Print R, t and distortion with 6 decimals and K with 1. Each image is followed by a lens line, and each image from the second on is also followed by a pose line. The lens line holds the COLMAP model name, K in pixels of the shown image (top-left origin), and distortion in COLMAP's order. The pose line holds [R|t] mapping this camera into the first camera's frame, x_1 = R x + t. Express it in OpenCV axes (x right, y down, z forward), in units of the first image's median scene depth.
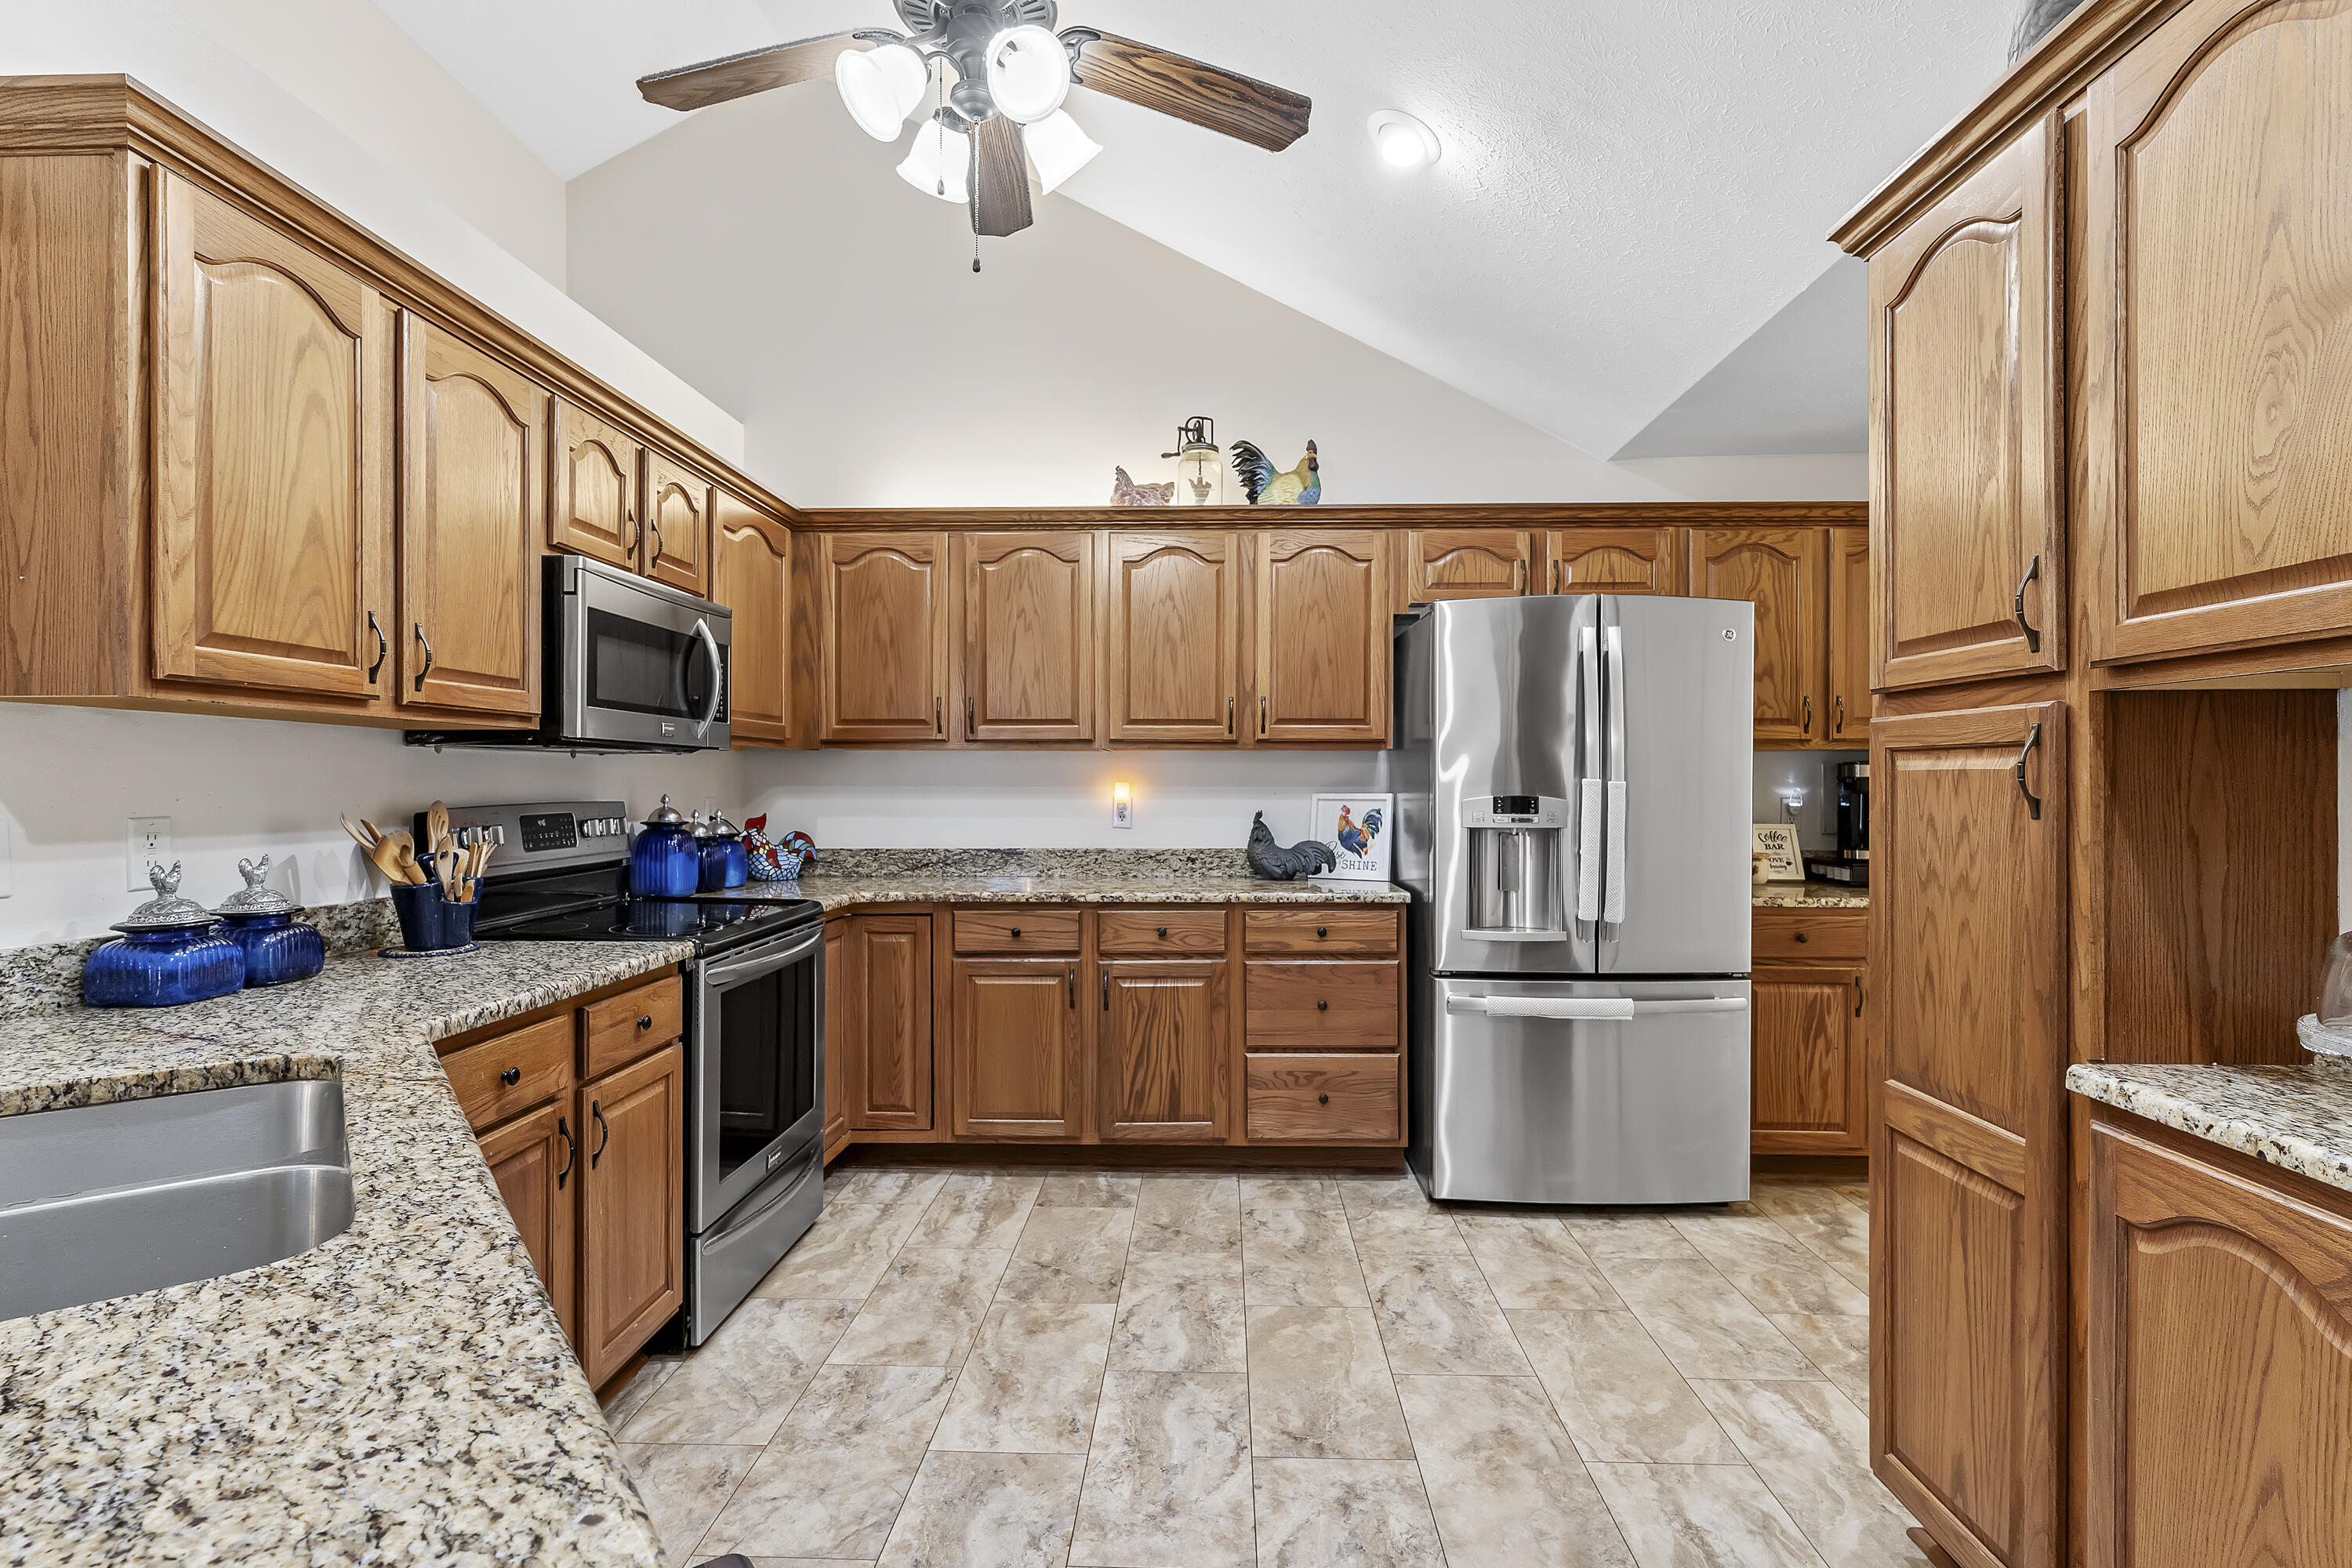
lens RADIAL K [[1129.4, 0, 1176.8], [0, 1129.4, 783.4], [0, 0, 1]] dist [-0.000498, -0.000363]
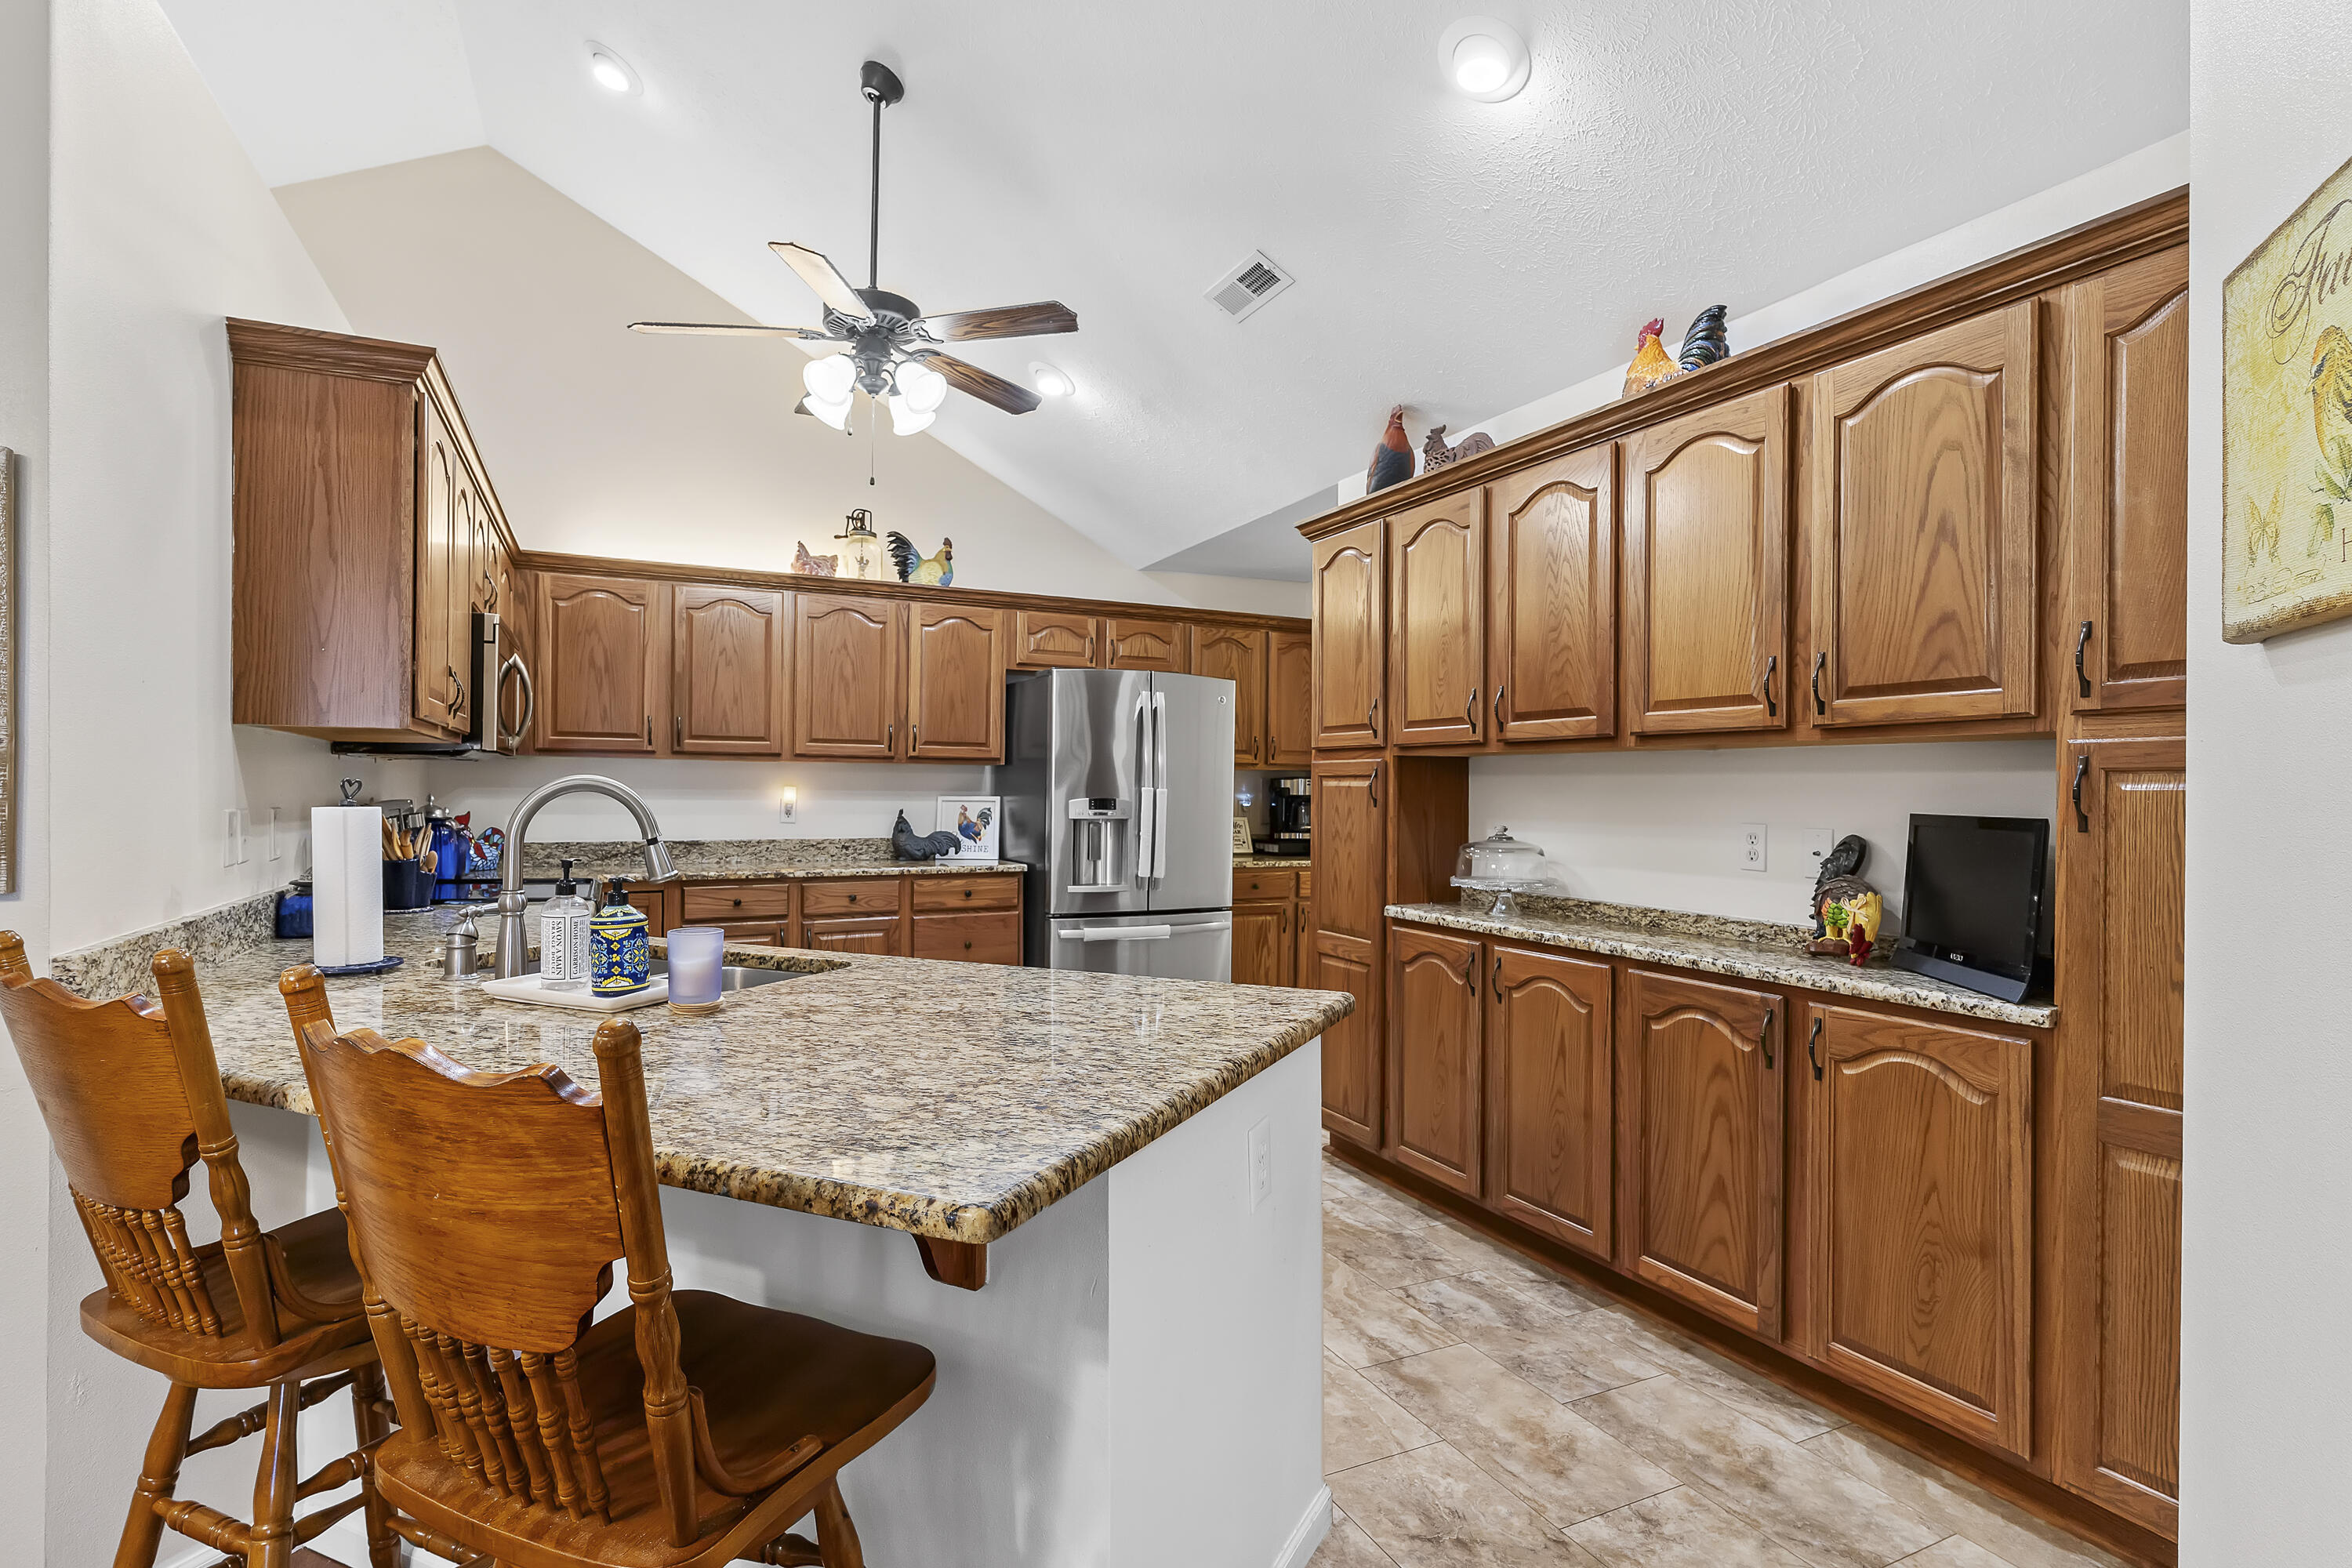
lens RADIAL K [[1129.4, 0, 1183.8], [0, 1129.4, 784.0], [0, 0, 1]] dist [-0.000498, -0.000363]
pose [[0.882686, 0.010019, 0.469857, -0.284069], [-0.008180, 0.999949, -0.005955, -0.000063], [-0.469893, 0.001413, 0.882722, -0.362876]]
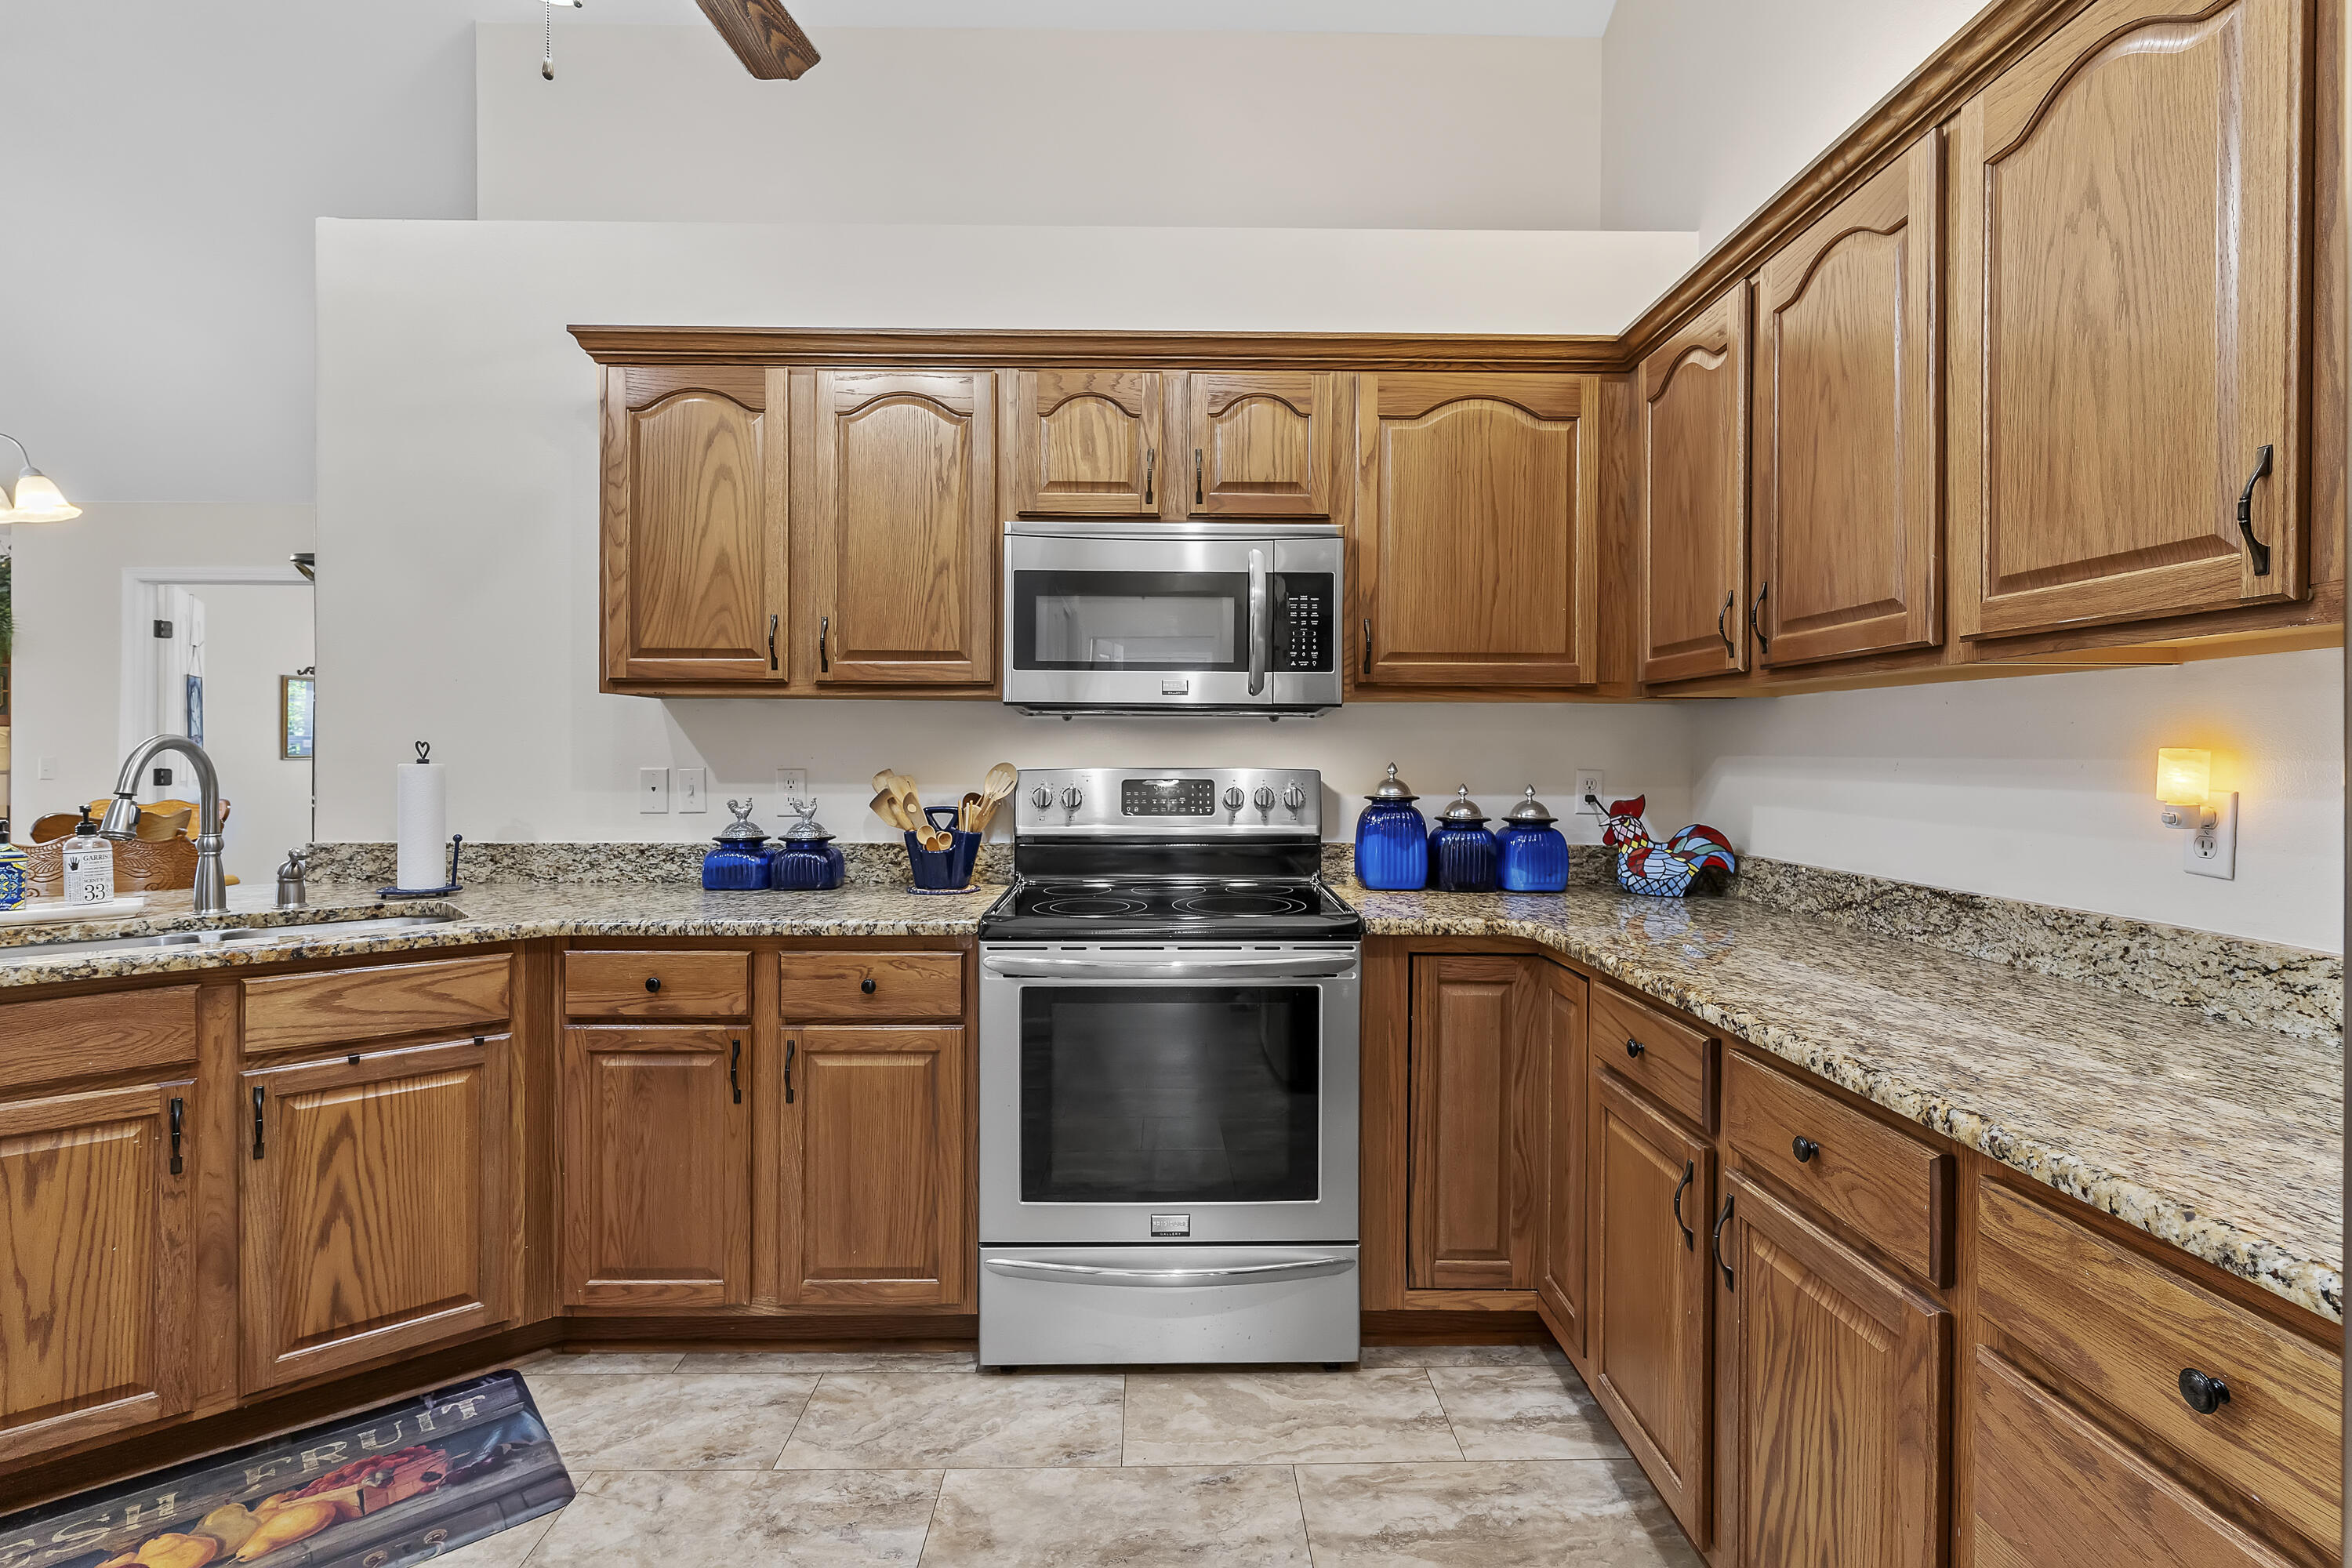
lens RADIAL K [[1129.4, 0, 1184.3], [0, 1129.4, 752.8], [0, 0, 1]] dist [-0.000498, -0.000363]
pose [[0.058863, 0.000823, -0.998266, 0.327290], [-0.005068, 0.999987, 0.000526, 0.002325], [0.998253, 0.005028, 0.058866, 0.735768]]
